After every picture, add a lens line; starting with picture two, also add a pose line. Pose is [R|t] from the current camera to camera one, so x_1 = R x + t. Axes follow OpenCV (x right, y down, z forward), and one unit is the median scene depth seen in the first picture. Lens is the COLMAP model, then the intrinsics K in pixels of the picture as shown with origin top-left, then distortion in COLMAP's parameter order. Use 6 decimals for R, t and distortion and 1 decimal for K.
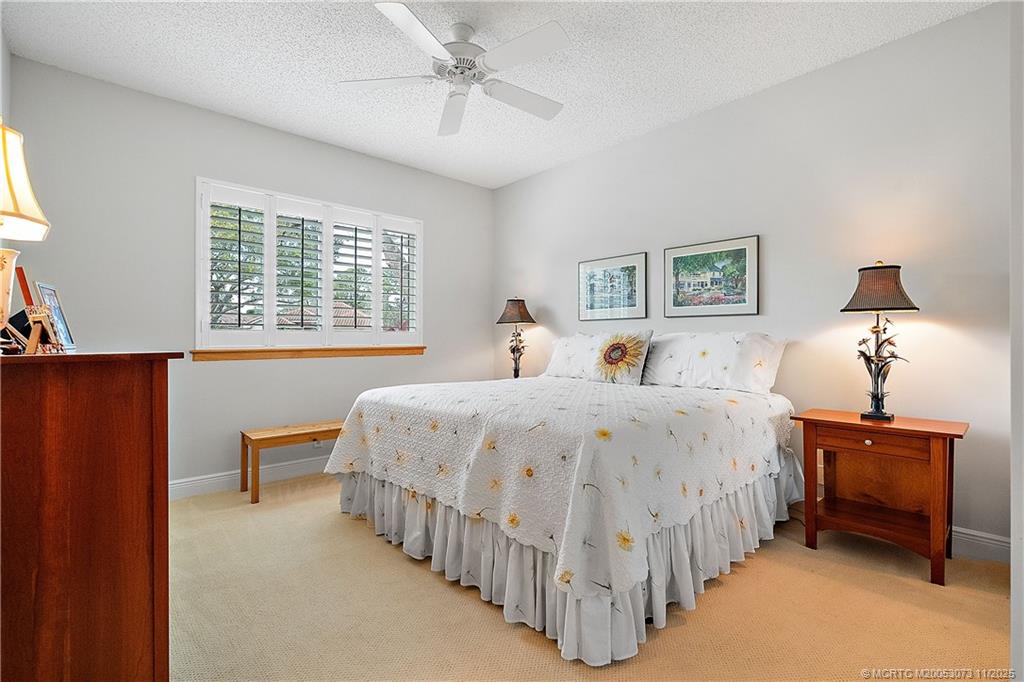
lens RADIAL K [[466.0, 0, 510.1], [0, 466.0, 338.9], [0, 0, 1]] dist [0.002911, 0.000864]
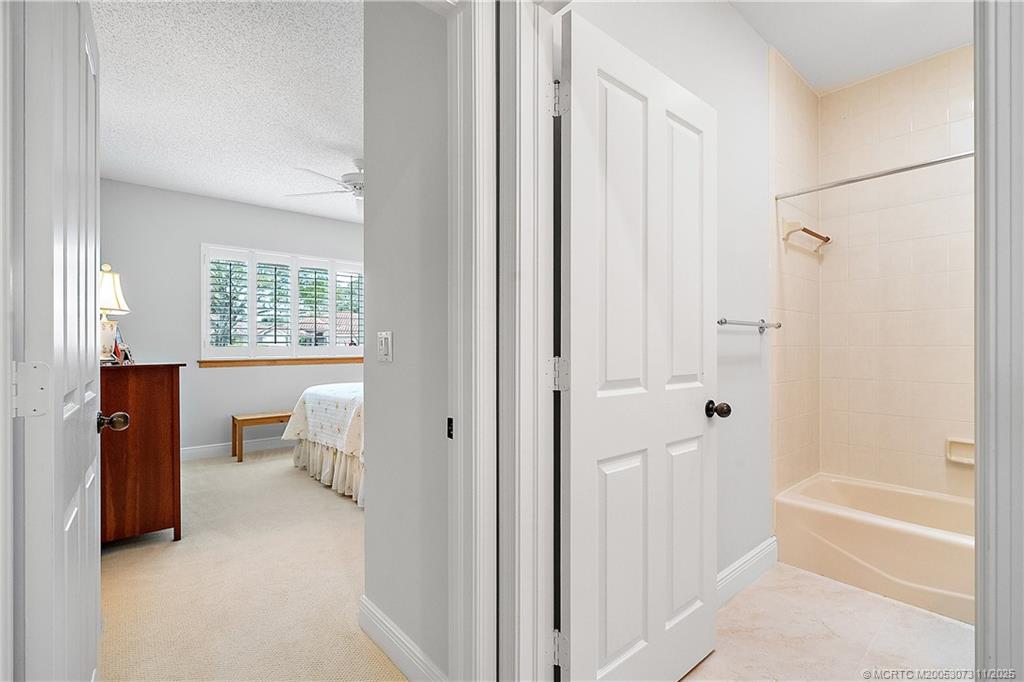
lens RADIAL K [[466.0, 0, 512.8], [0, 466.0, 345.9], [0, 0, 1]] dist [0.002911, 0.000864]
pose [[0.999757, -0.002003, -0.021954, 0.406218], [0.002018, 0.999998, 0.000625, -0.023990], [0.021952, -0.000669, 0.999759, -0.534158]]
